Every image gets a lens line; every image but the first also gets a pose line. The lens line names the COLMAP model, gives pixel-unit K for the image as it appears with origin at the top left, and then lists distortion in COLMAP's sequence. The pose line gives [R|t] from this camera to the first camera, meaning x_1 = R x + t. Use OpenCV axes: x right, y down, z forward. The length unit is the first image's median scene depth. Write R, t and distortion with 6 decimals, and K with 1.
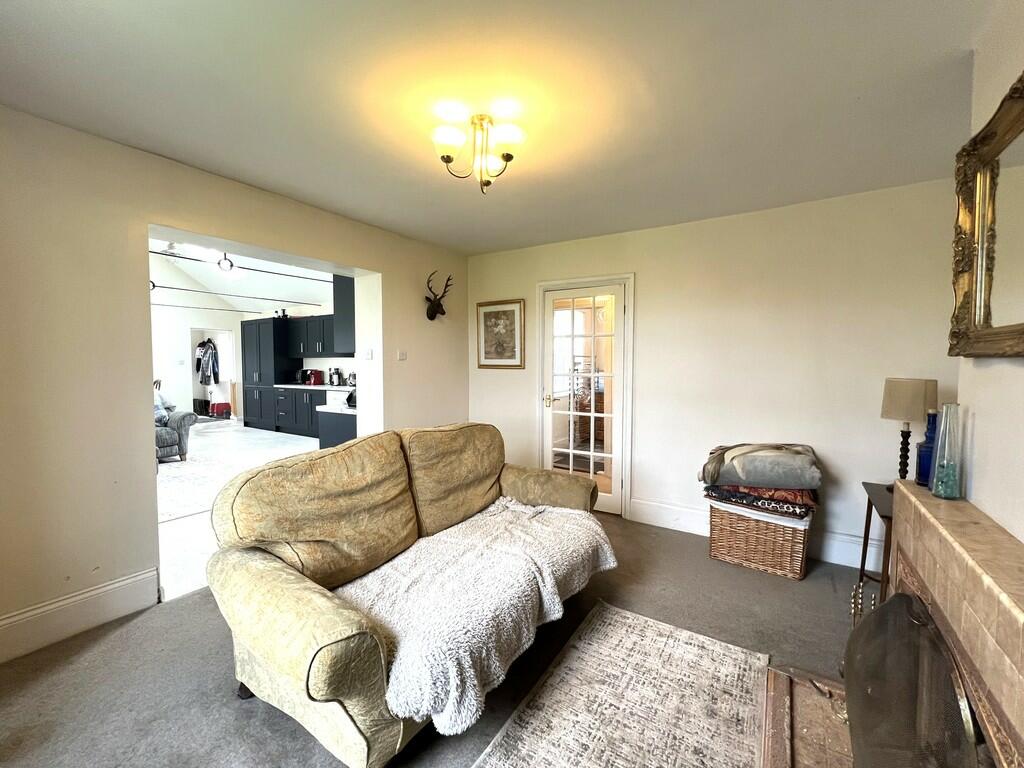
lens RADIAL K [[411.9, 0, 501.4], [0, 411.9, 382.7], [0, 0, 1]] dist [-0.002892, 0.000851]
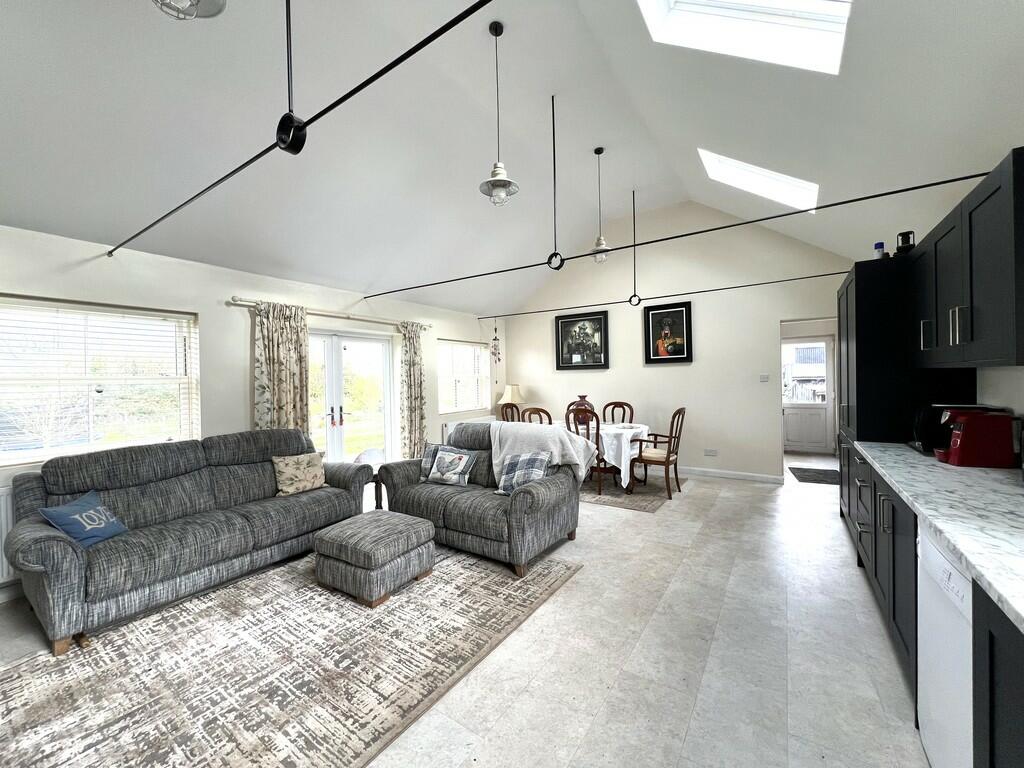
lens RADIAL K [[411.9, 0, 507.2], [0, 411.9, 382.1], [0, 0, 1]] dist [-0.002892, 0.000851]
pose [[-0.015776, 0.009958, -0.999826, -0.169766], [-0.028660, 0.999535, 0.010408, -0.042586], [0.999465, 0.028819, -0.015484, 0.674968]]
